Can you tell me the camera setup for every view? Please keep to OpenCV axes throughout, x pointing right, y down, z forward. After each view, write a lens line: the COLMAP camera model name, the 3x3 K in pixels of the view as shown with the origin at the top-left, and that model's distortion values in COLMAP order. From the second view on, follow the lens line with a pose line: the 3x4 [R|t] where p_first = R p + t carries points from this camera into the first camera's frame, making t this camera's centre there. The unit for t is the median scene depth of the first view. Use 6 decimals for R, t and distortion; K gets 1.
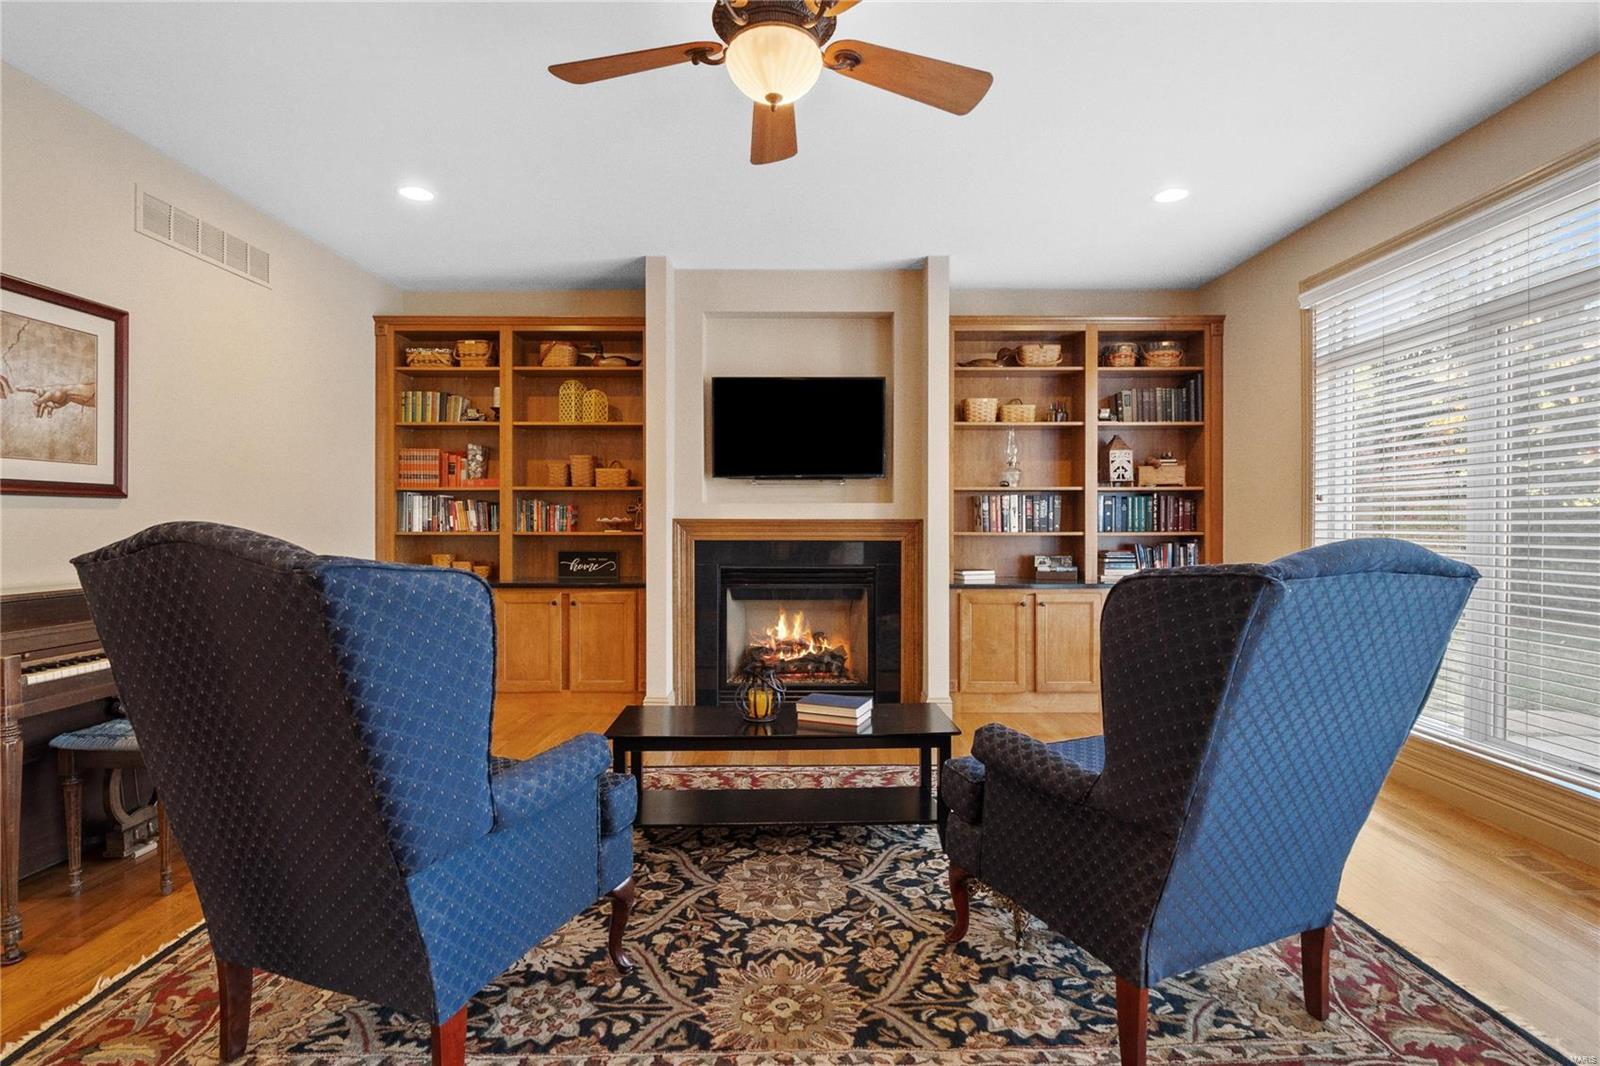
lens RADIAL K [[759.4, 0, 797.1], [0, 759.4, 529.4], [0, 0, 1]] dist [-0.005114, -0.000740]
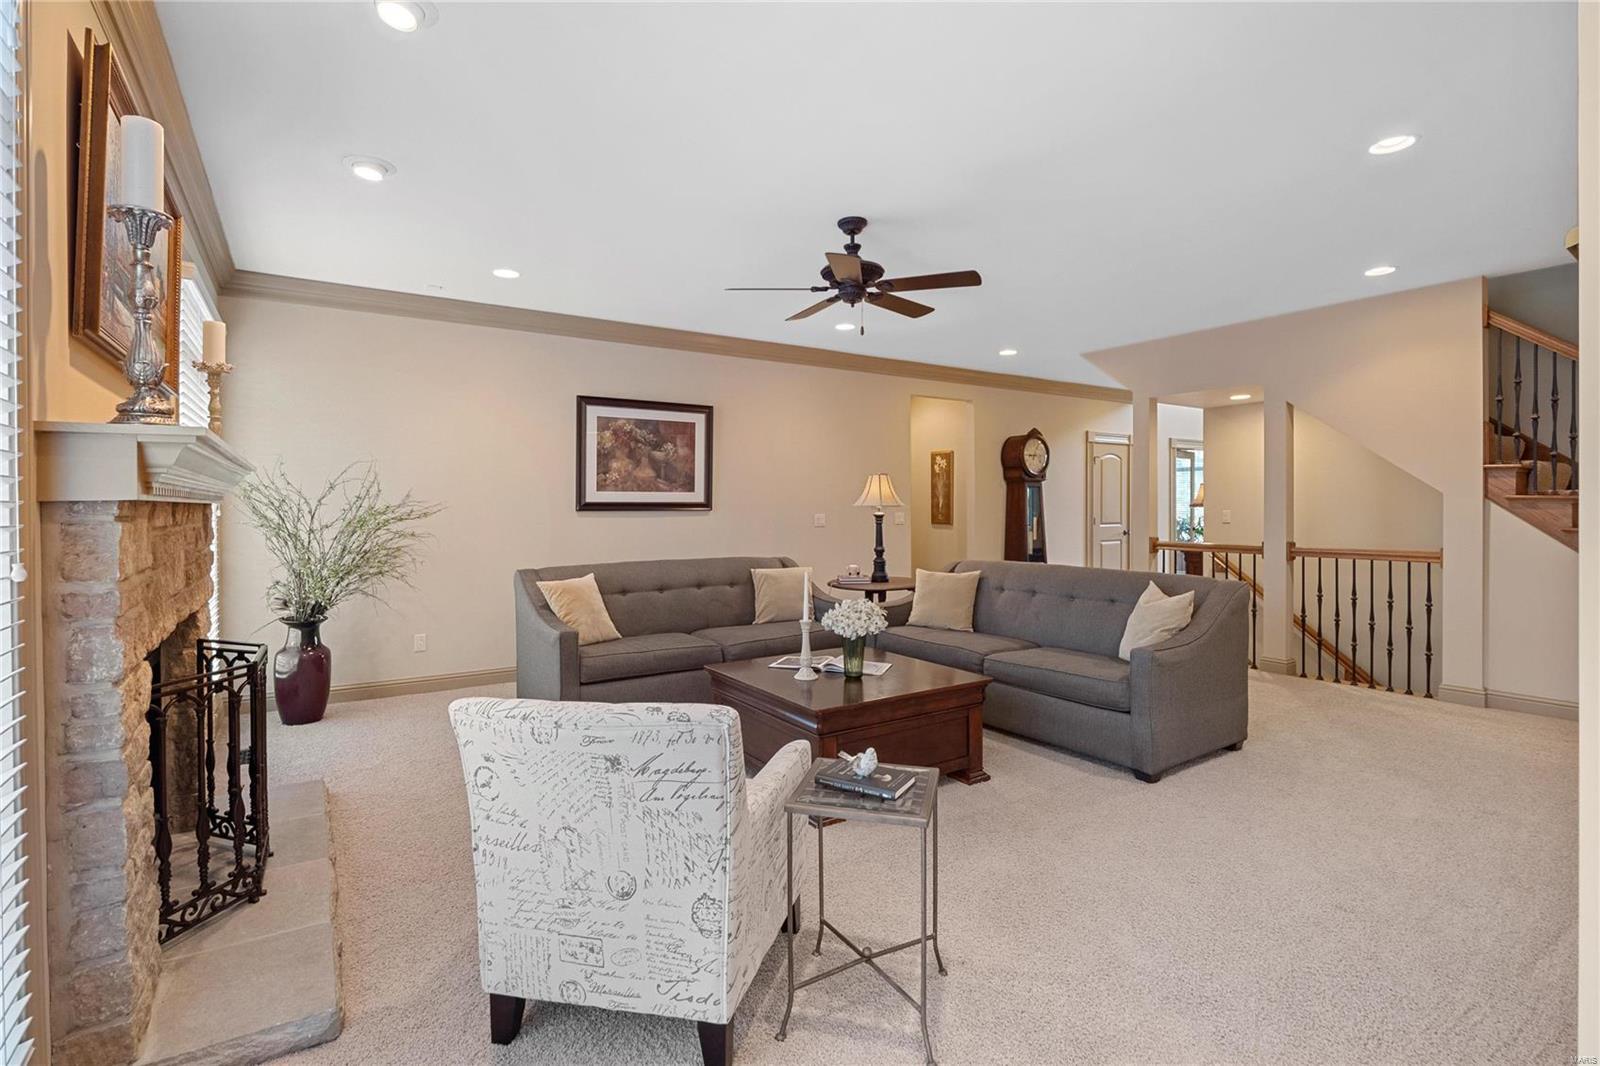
lens RADIAL K [[759.4, 0, 801.6], [0, 759.4, 522.1], [0, 0, 1]] dist [-0.005114, -0.000740]
pose [[0.552097, 0.012784, -0.833682, 0.475953], [-0.005699, 0.999917, 0.011559, -0.020085], [0.833761, -0.001631, 0.552124, 0.108090]]
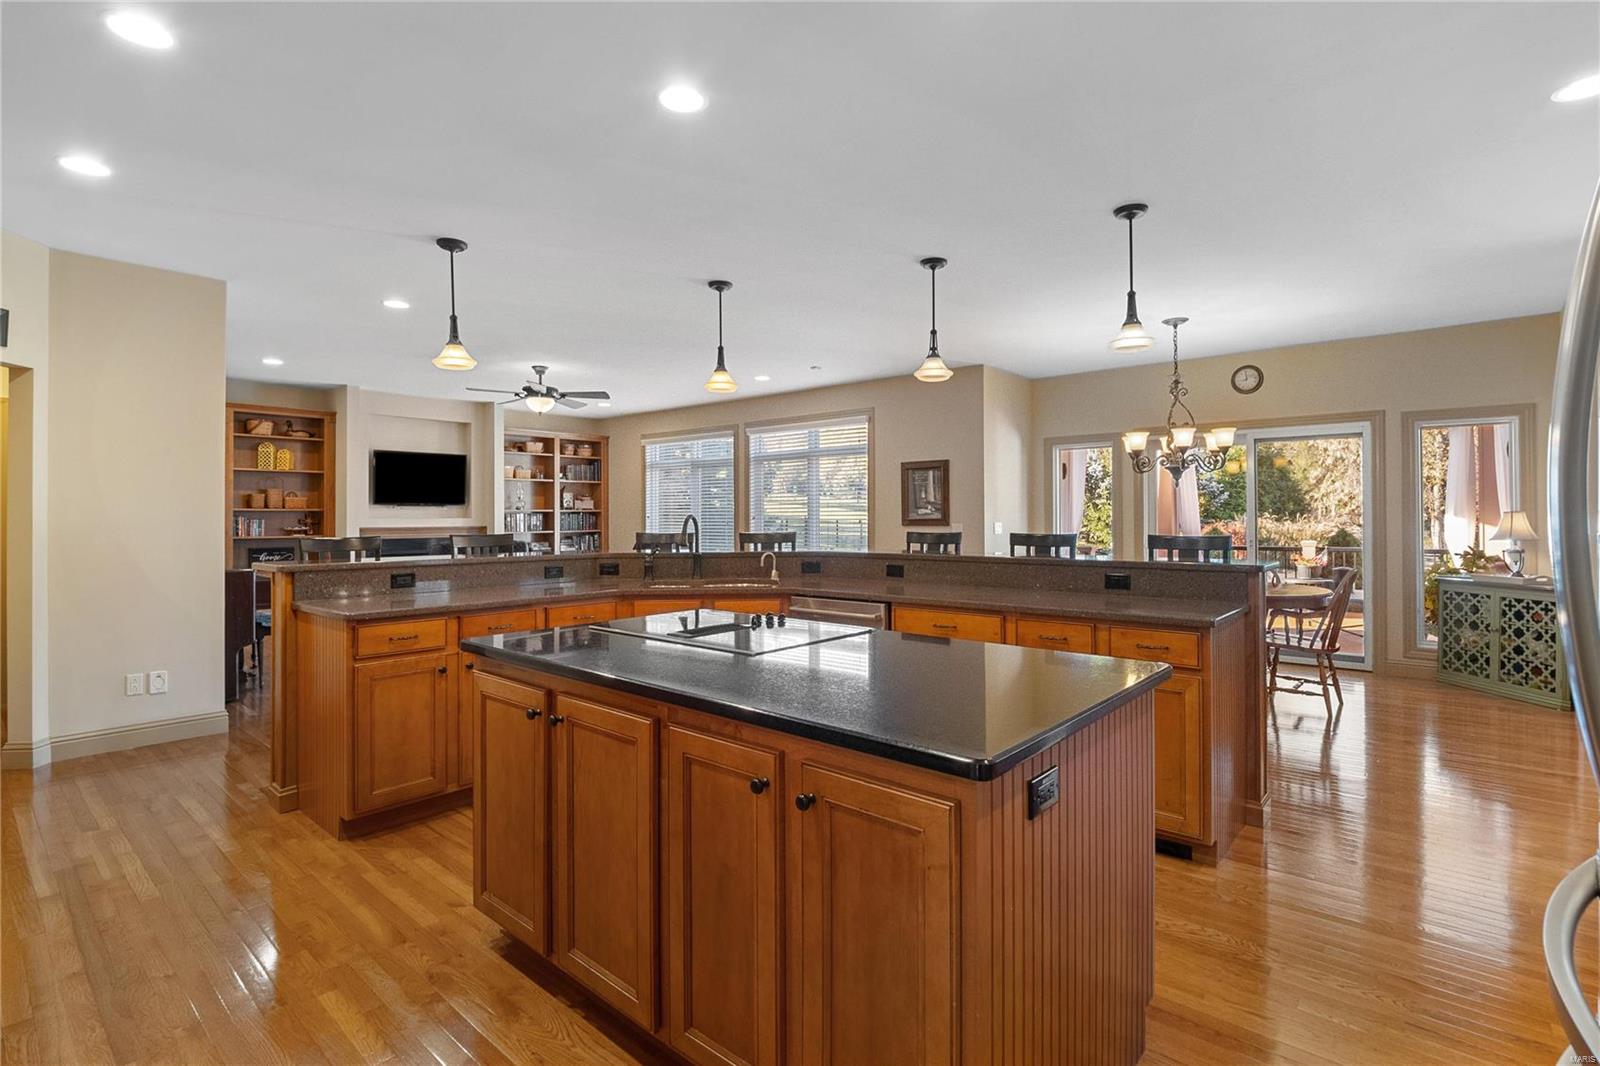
lens RADIAL K [[759.4, 0, 797.3], [0, 759.4, 514.1], [0, 0, 1]] dist [-0.005114, -0.000740]
pose [[0.652261, -0.000286, 0.757995, -0.804396], [0.007811, 0.999949, -0.006344, -0.025440], [-0.757955, 0.010059, 0.652230, -0.929689]]
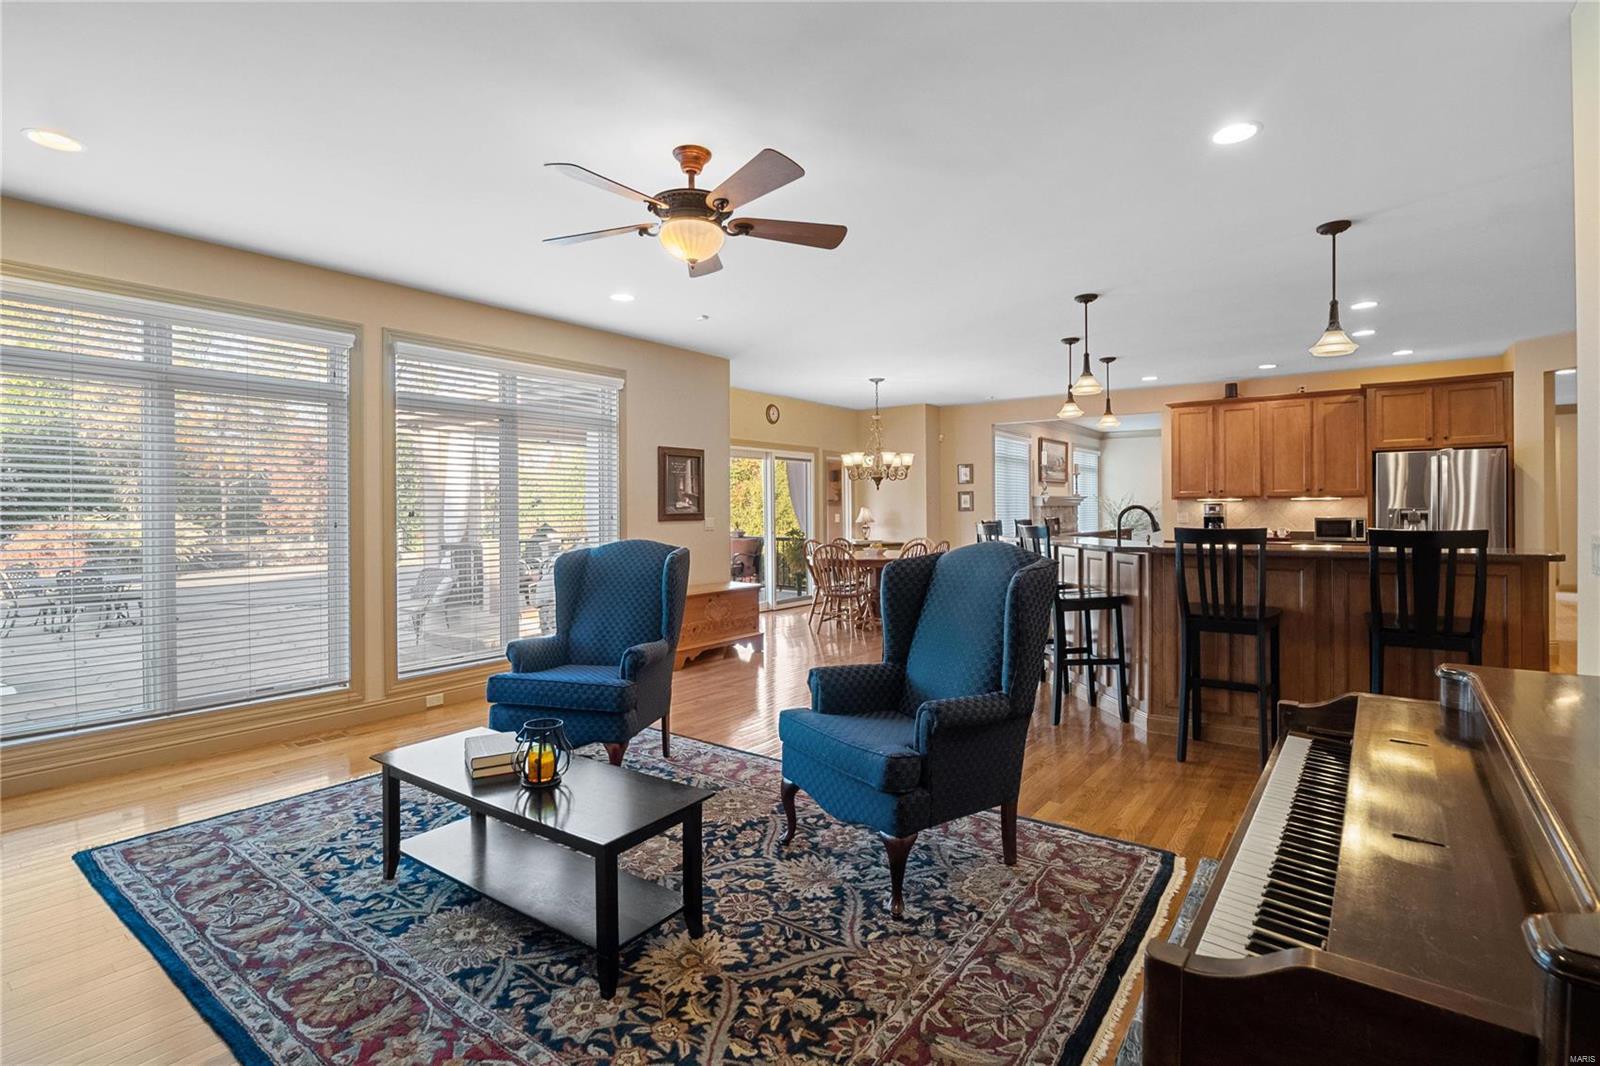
lens RADIAL K [[759.4, 0, 791.7], [0, 759.4, 516.6], [0, 0, 1]] dist [-0.005114, -0.000740]
pose [[-0.795879, -0.002816, 0.605450, -0.451675], [0.006747, 0.999886, 0.013519, -0.034578], [-0.605419, 0.014844, -0.795769, 0.859218]]
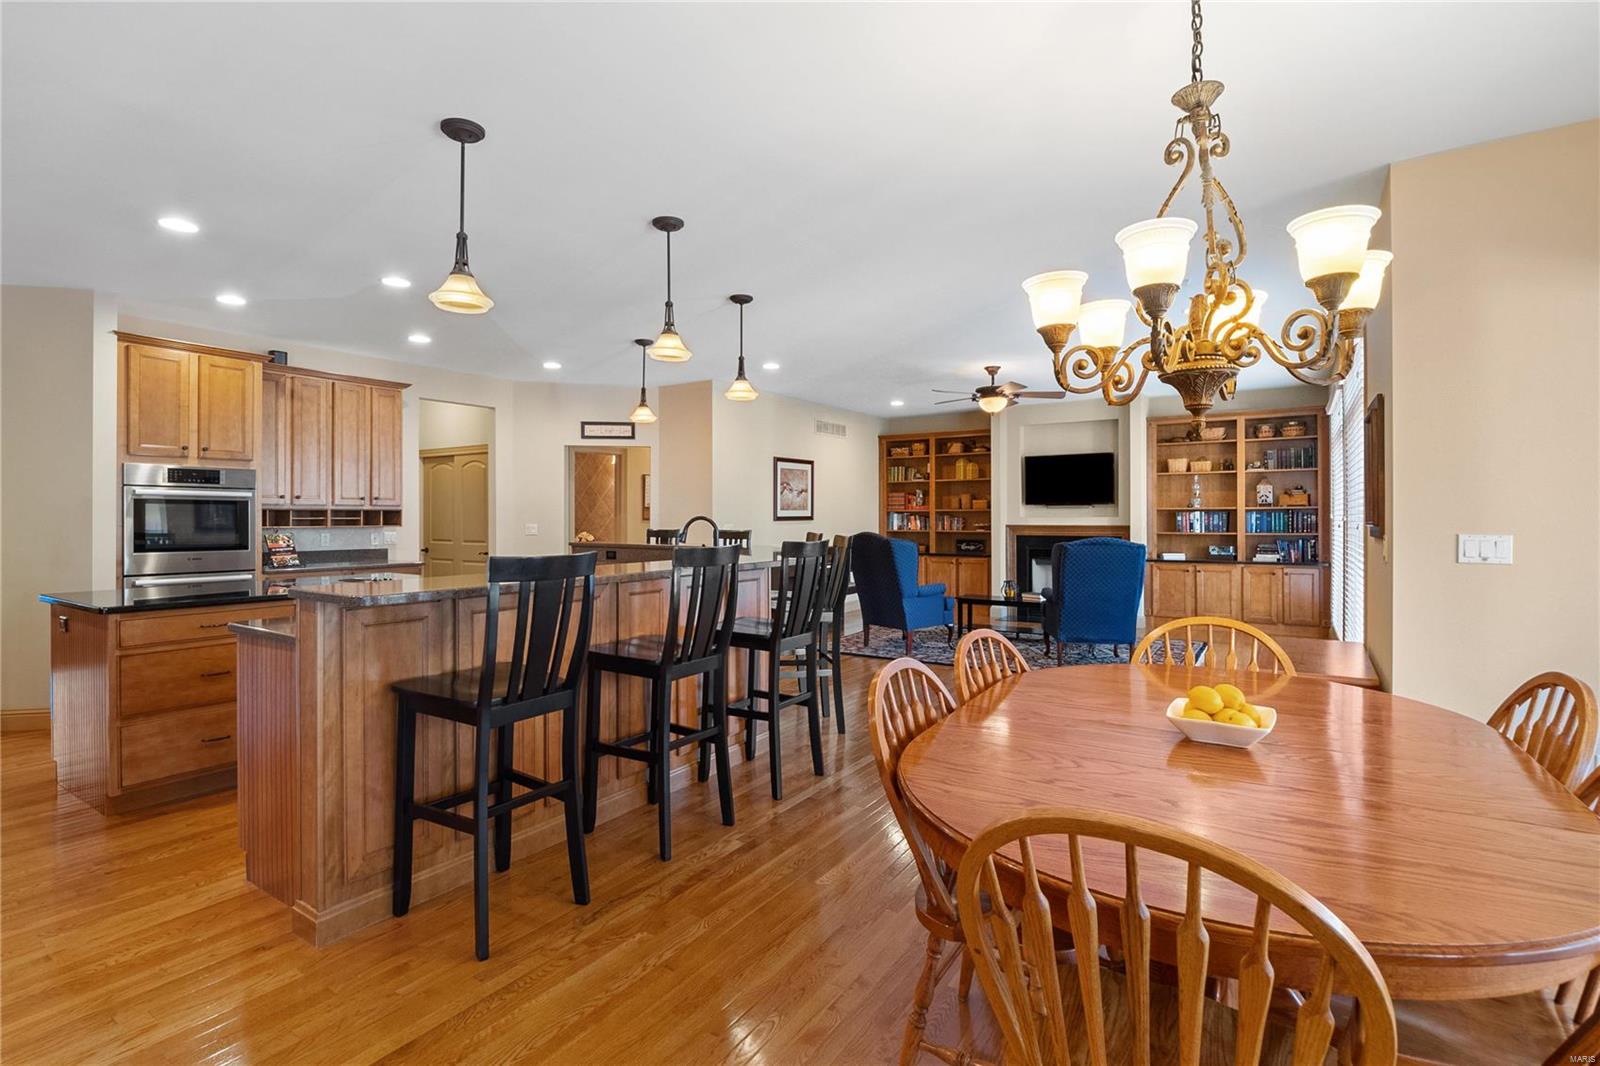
lens RADIAL K [[759.4, 0, 796.4], [0, 759.4, 523.8], [0, 0, 1]] dist [-0.005114, -0.000740]
pose [[0.840785, 0.001693, -0.541366, 0.471961], [-0.000804, 0.999998, 0.001878, -0.019870], [0.541368, -0.001143, 0.840785, -1.052490]]
